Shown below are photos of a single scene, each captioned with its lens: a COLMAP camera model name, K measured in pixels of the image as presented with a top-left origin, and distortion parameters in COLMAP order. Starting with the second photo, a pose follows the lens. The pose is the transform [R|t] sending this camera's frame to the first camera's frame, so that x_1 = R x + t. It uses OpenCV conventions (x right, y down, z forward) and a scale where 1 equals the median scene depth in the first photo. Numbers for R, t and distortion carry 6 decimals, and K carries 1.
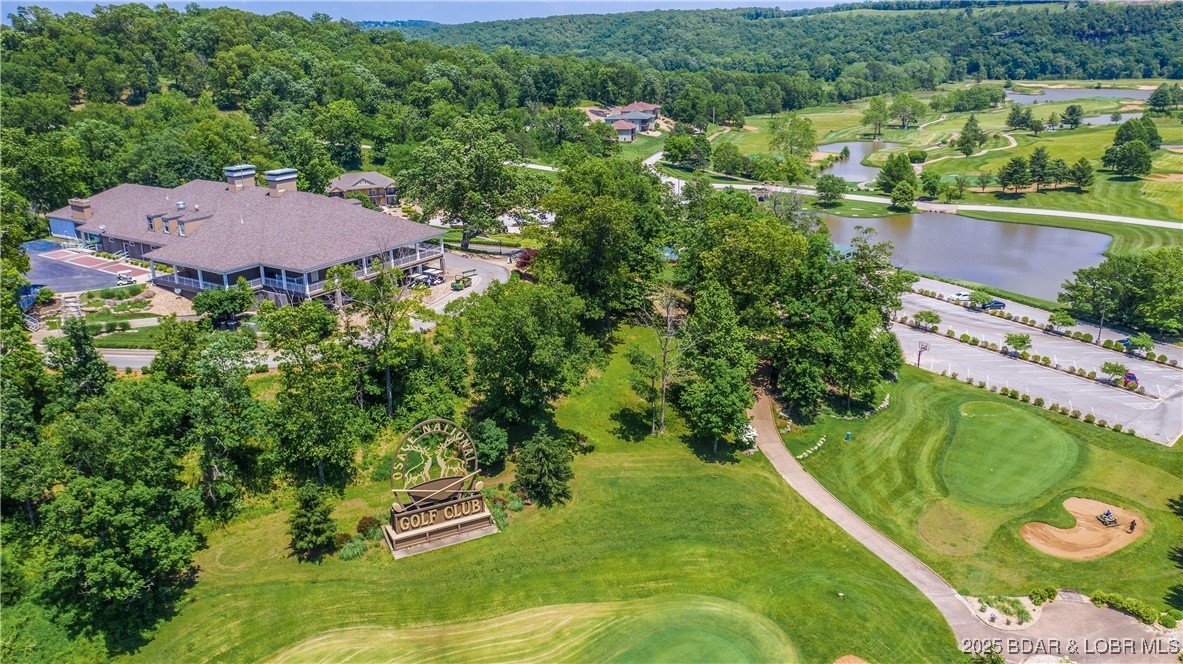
lens RADIAL K [[947.8, 0, 592.9], [0, 947.8, 330.2], [0, 0, 1]] dist [-0.011320, 0.013630]
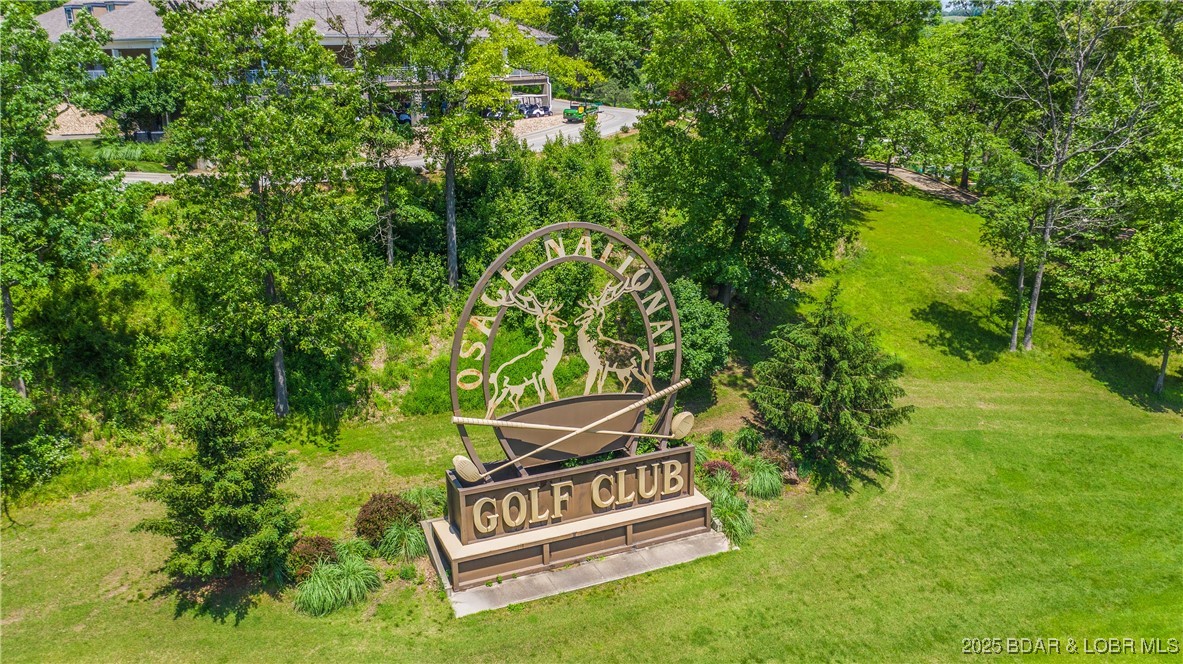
lens RADIAL K [[947.8, 0, 589.6], [0, 947.8, 329.9], [0, 0, 1]] dist [-0.011320, 0.013630]
pose [[0.997507, 0.022518, -0.066878, -0.134201], [-0.024118, 0.999440, -0.023205, 0.138538], [0.066318, 0.024760, 0.997491, 0.630220]]
